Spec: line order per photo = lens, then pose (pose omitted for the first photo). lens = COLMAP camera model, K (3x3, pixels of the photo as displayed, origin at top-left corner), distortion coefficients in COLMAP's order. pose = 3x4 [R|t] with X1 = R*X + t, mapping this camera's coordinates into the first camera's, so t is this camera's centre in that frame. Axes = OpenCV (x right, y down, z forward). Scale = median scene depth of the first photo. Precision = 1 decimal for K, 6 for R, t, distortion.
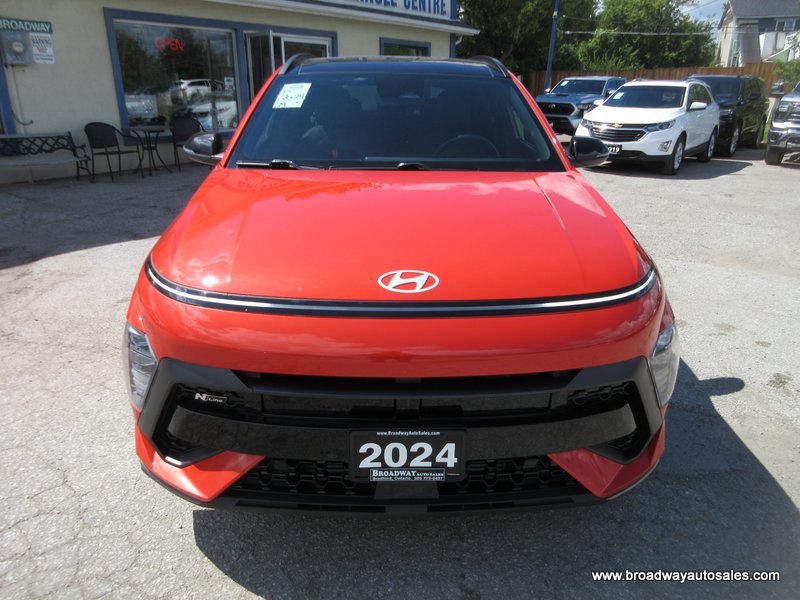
lens RADIAL K [[603.6, 0, 400.0], [0, 603.6, 300.0], [0, 0, 1]] dist [0.007510, -0.003524]
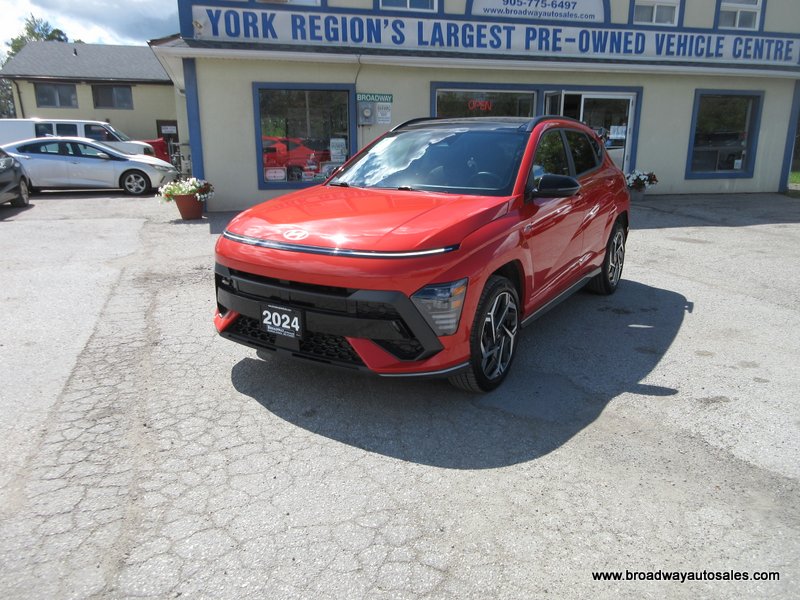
lens RADIAL K [[603.6, 0, 400.0], [0, 603.6, 300.0], [0, 0, 1]] dist [0.007510, -0.003524]
pose [[0.821810, 0.140327, -0.552211, 0.279159], [-0.182549, 0.982953, -0.021886, 0.031604], [0.539726, 0.118792, 0.833417, -0.090000]]
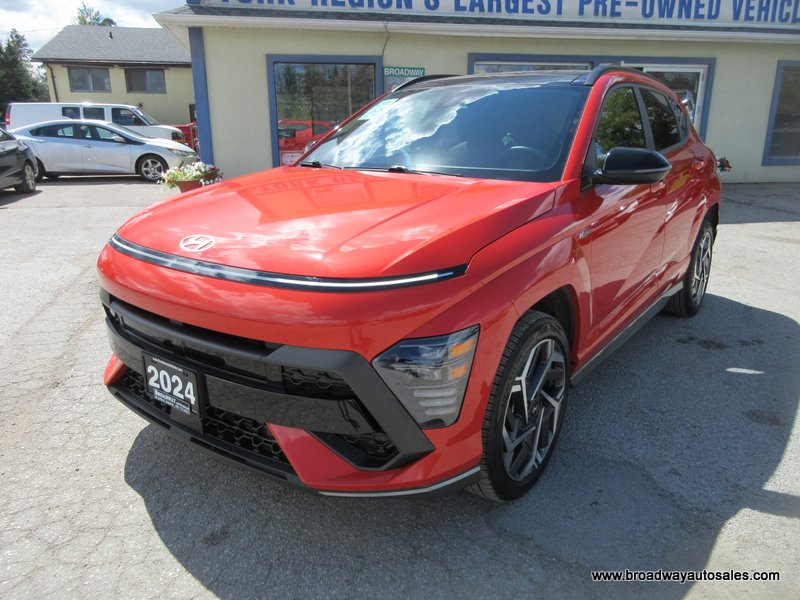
lens RADIAL K [[603.6, 0, 400.0], [0, 603.6, 300.0], [0, 0, 1]] dist [0.007510, -0.003524]
pose [[0.778521, 0.165251, -0.605473, 0.210697], [-0.199988, 0.979745, 0.010254, -0.002658], [0.594903, 0.113104, 0.795800, 0.055841]]
